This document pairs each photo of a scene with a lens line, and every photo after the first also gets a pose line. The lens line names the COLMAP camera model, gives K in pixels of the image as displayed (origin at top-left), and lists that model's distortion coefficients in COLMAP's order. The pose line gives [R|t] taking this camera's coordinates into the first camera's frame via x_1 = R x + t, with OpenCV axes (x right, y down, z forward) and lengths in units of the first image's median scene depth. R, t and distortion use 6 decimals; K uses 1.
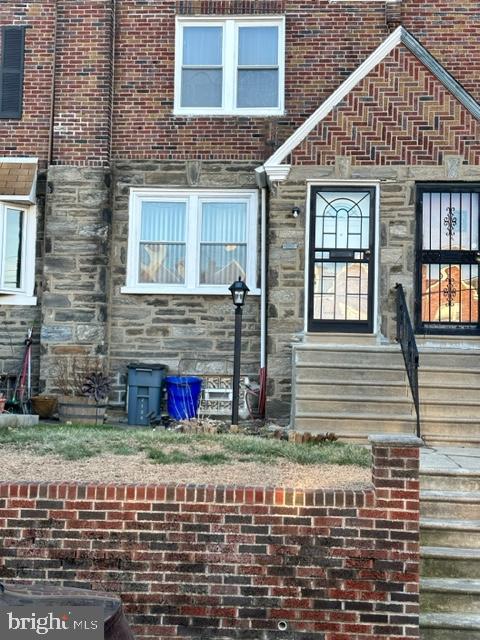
lens RADIAL K [[904.5, 0, 239.1], [0, 904.5, 317.4], [0, 0, 1]] dist [0.132405, 0.000000]
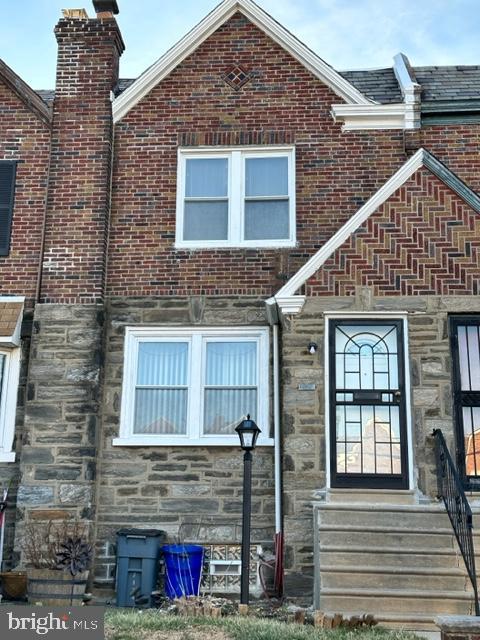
lens RADIAL K [[904.5, 0, 234.7], [0, 904.5, 318.0], [0, 0, 1]] dist [0.132405, 0.000000]
pose [[0.999785, -0.011928, -0.016974, 0.002573], [0.008530, 0.982180, -0.187751, 0.018522], [0.018911, 0.187566, 0.982070, 0.134681]]
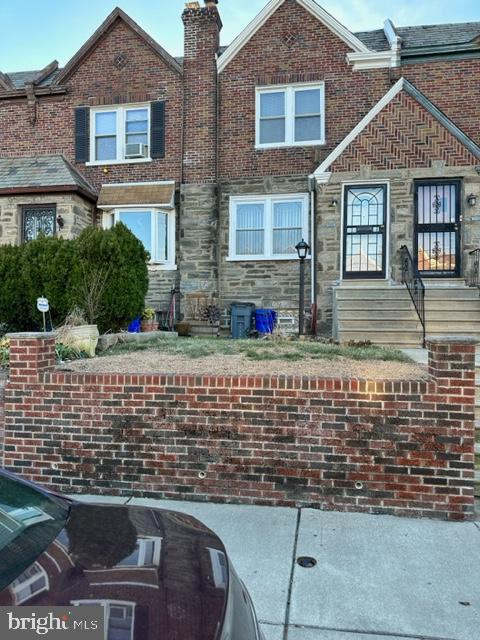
lens RADIAL K [[451.3, 0, 237.6], [0, 451.3, 327.9], [0, 0, 1]] dist [0.070668, -0.095437]
pose [[0.993960, -0.016388, -0.108510, -0.022251], [0.025247, 0.996413, 0.080774, 0.031486], [0.106797, -0.083026, 0.990808, 0.181494]]
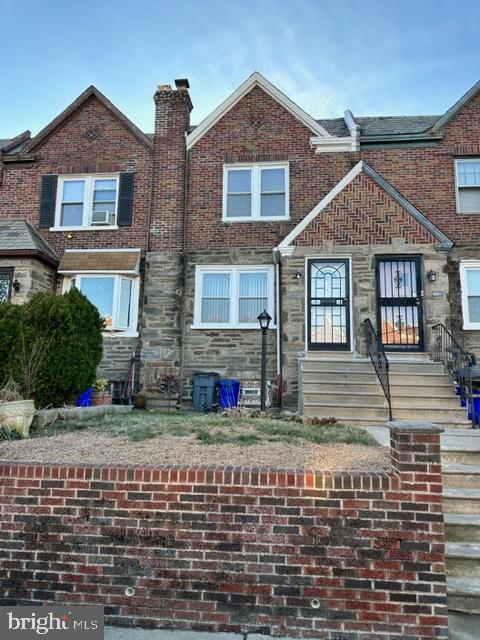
lens RADIAL K [[451.3, 0, 242.1], [0, 451.3, 326.2], [0, 0, 1]] dist [0.070668, -0.095437]
pose [[0.999143, -0.012054, -0.039598, -0.006078], [0.009417, 0.997768, -0.066114, 0.023921], [0.040306, 0.065685, 0.997026, 0.214185]]
